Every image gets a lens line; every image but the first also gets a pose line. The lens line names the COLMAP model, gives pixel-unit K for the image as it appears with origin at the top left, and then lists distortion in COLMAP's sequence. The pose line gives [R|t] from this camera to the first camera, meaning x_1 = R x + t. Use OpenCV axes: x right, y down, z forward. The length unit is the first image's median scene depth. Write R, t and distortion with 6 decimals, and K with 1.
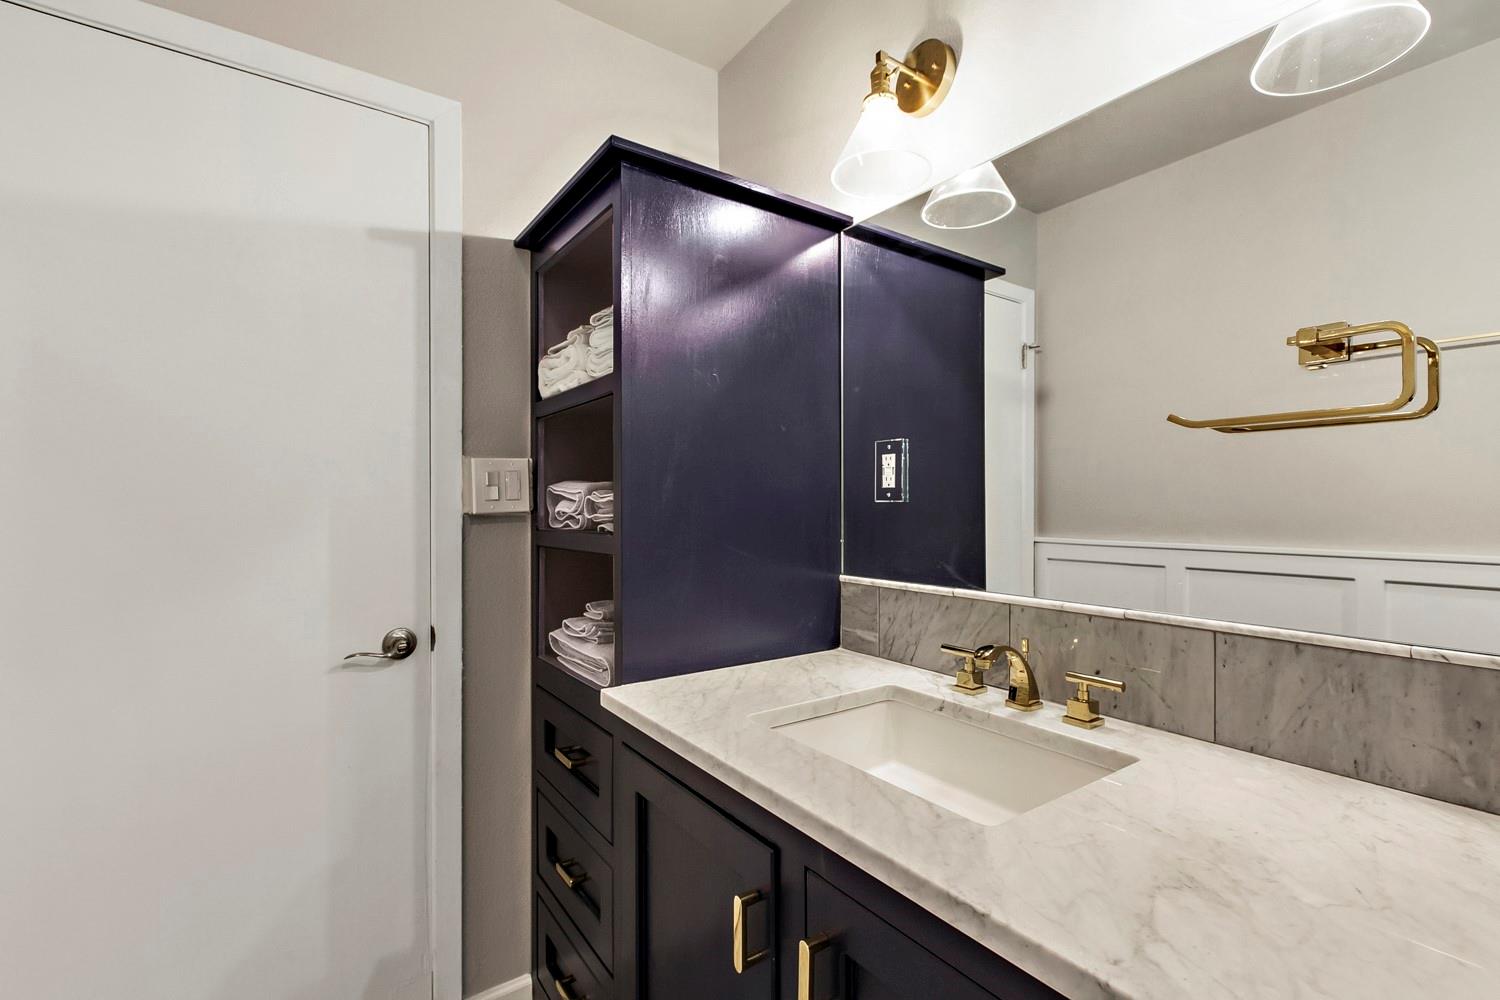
lens RADIAL K [[670.6, 0, 749.2], [0, 670.6, 504.6], [0, 0, 1]] dist [0.003707, -0.001253]
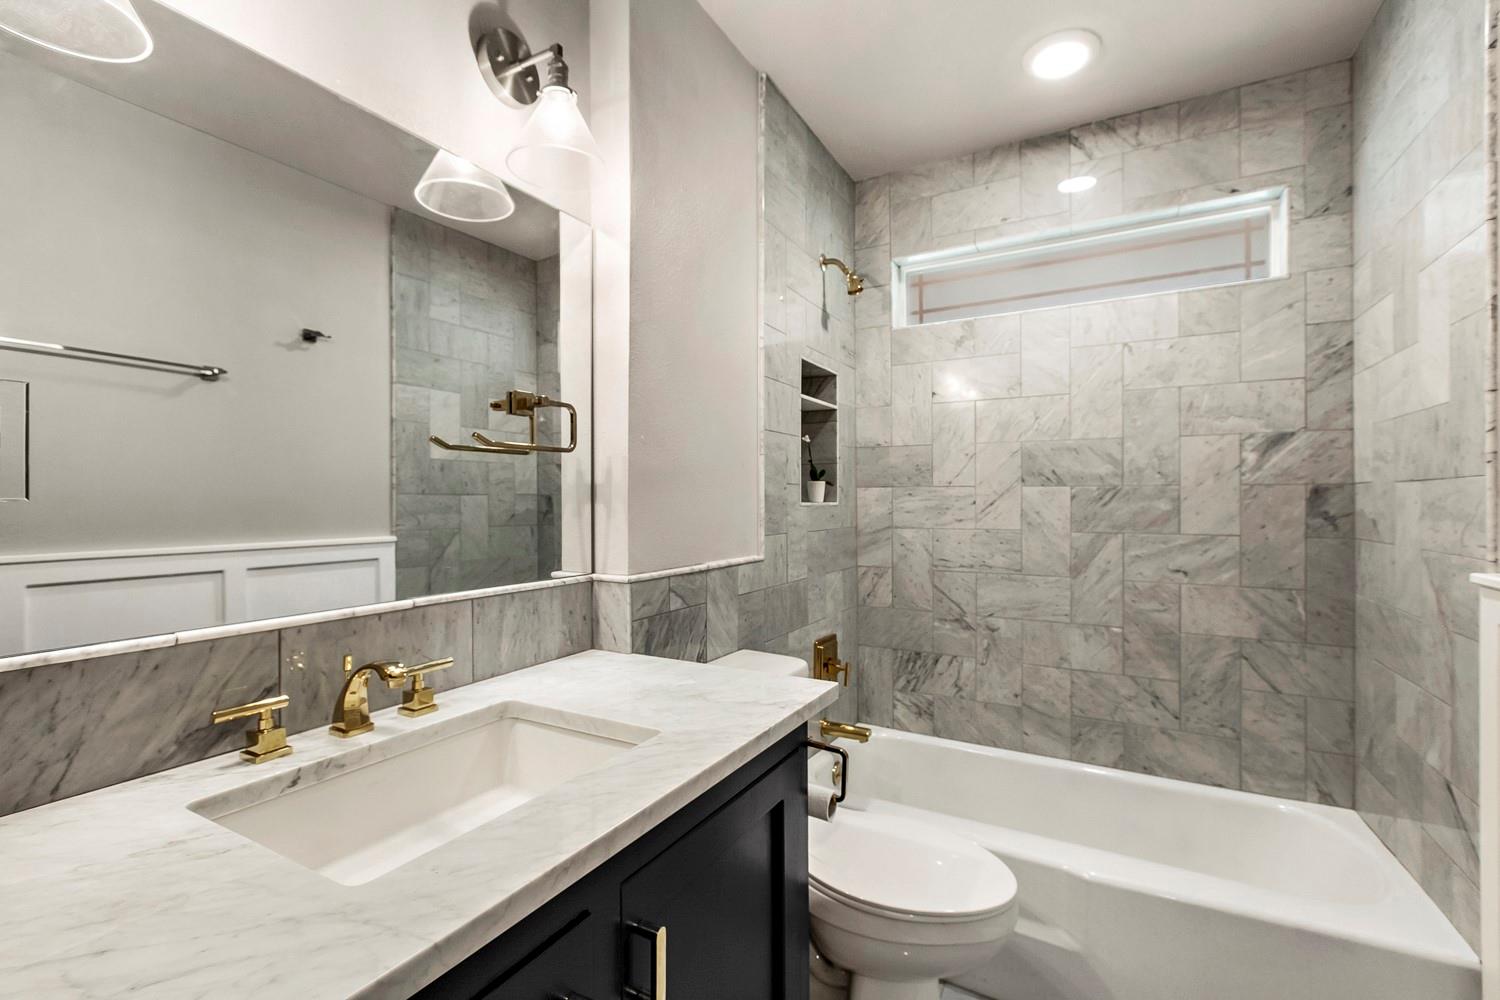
lens RADIAL K [[670.6, 0, 748.8], [0, 670.6, 498.3], [0, 0, 1]] dist [0.003707, -0.001253]
pose [[-0.433480, 0.004296, 0.901153, -0.646636], [0.003654, 0.999989, -0.003009, -0.004037], [-0.901156, 0.001988, -0.433491, 0.941427]]
